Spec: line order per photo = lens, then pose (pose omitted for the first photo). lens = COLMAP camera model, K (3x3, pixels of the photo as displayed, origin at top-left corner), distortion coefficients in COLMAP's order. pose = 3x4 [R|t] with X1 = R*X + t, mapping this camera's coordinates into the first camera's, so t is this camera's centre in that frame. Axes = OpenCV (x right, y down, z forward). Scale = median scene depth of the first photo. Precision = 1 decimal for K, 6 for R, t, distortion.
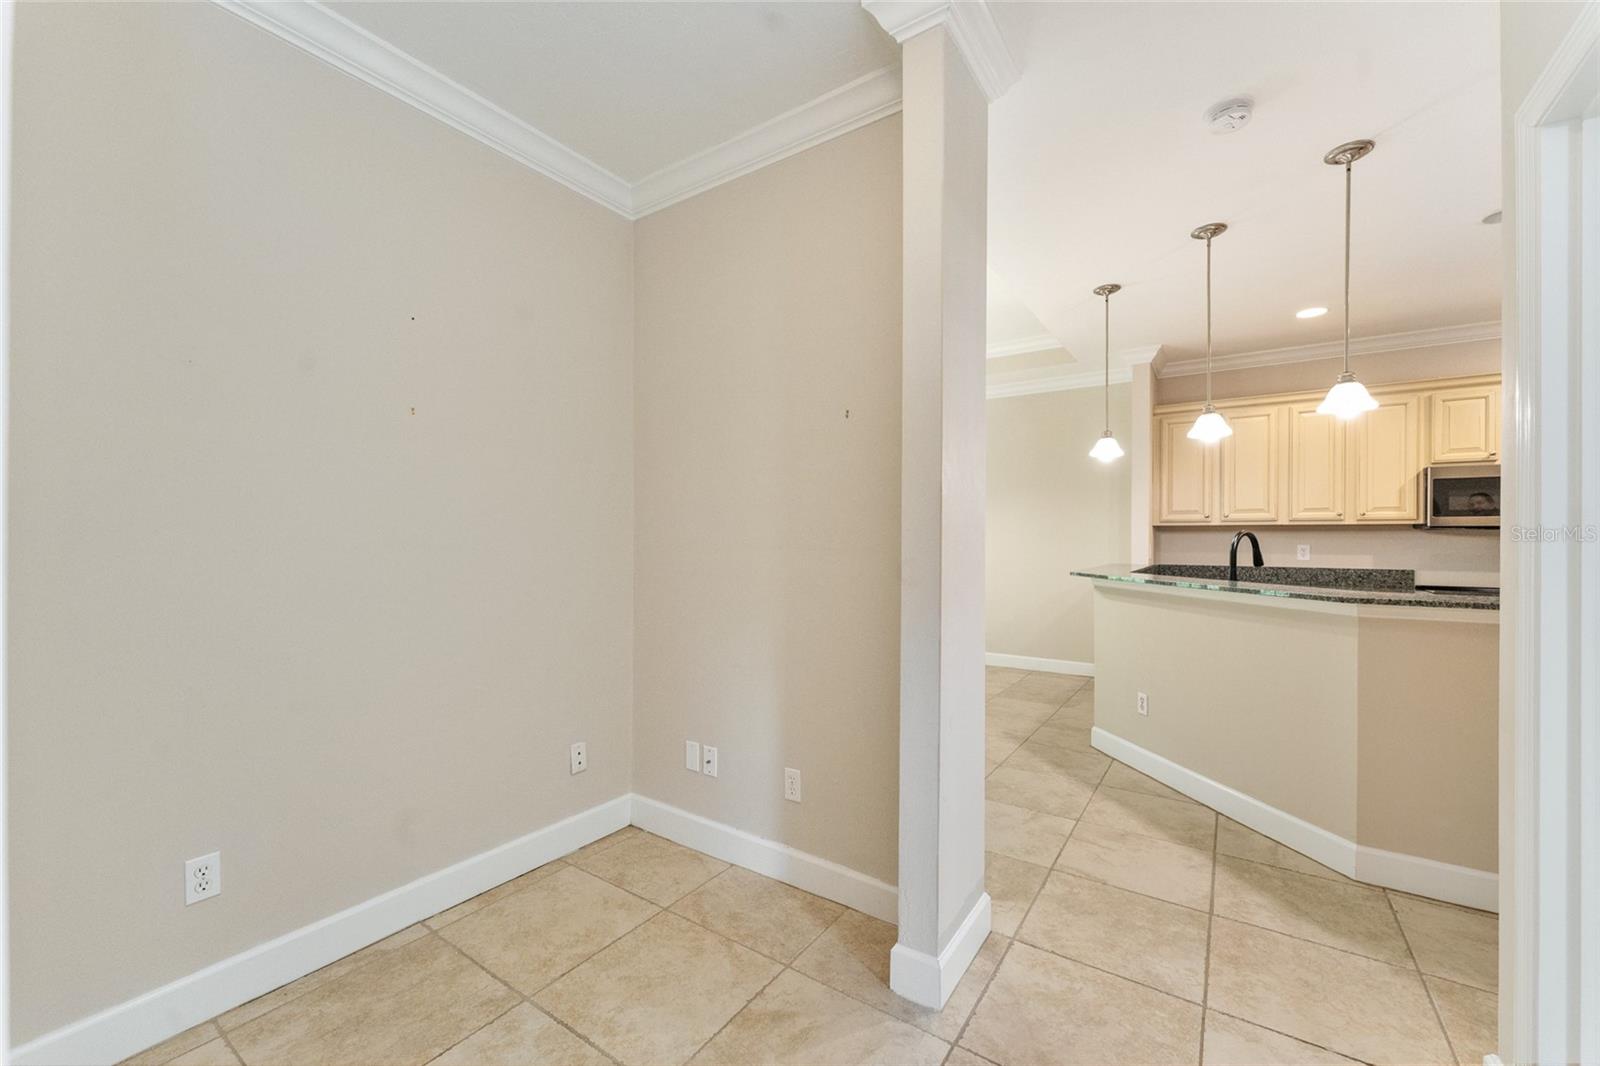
lens RADIAL K [[648.7, 0, 790.8], [0, 648.7, 534.4], [0, 0, 1]] dist [0.000318, 0.000105]
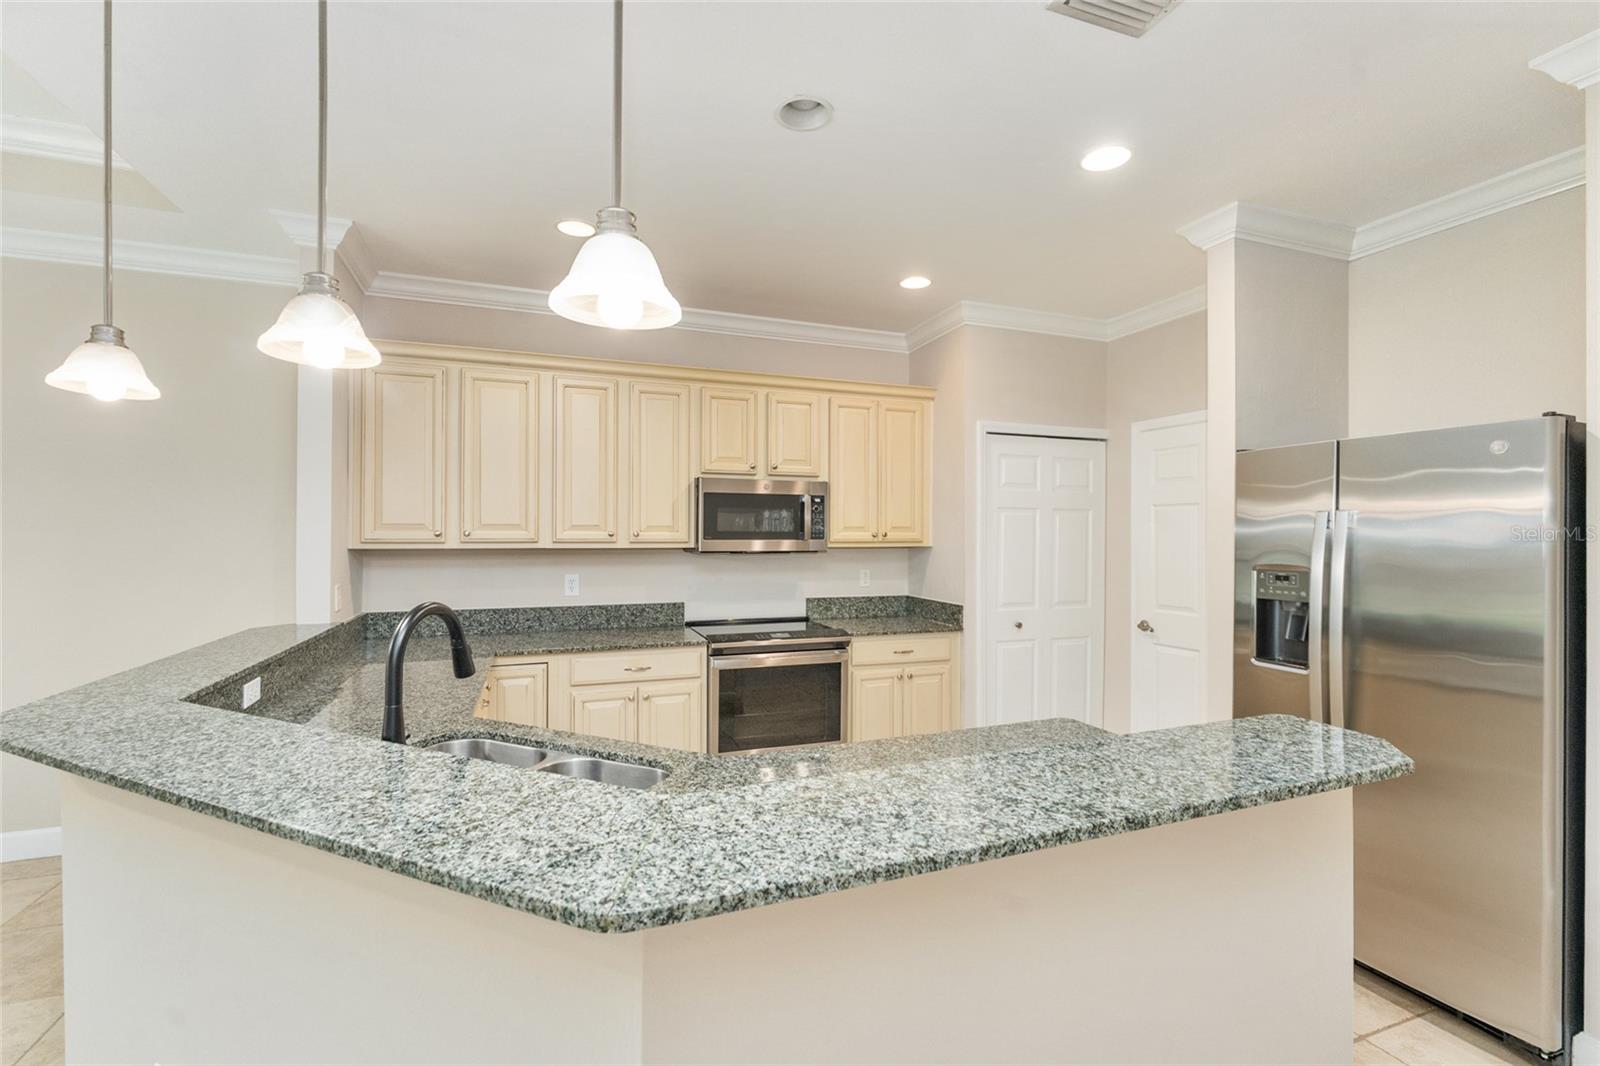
lens RADIAL K [[704.2, 0, 805.3], [0, 704.2, 536.5], [0, 0, 1]] dist [0.004622, -0.002709]
pose [[0.568498, -0.005599, 0.822666, 0.320468], [-0.003829, 0.999948, 0.009451, -0.036659], [-0.822676, -0.008523, 0.568447, 0.373390]]
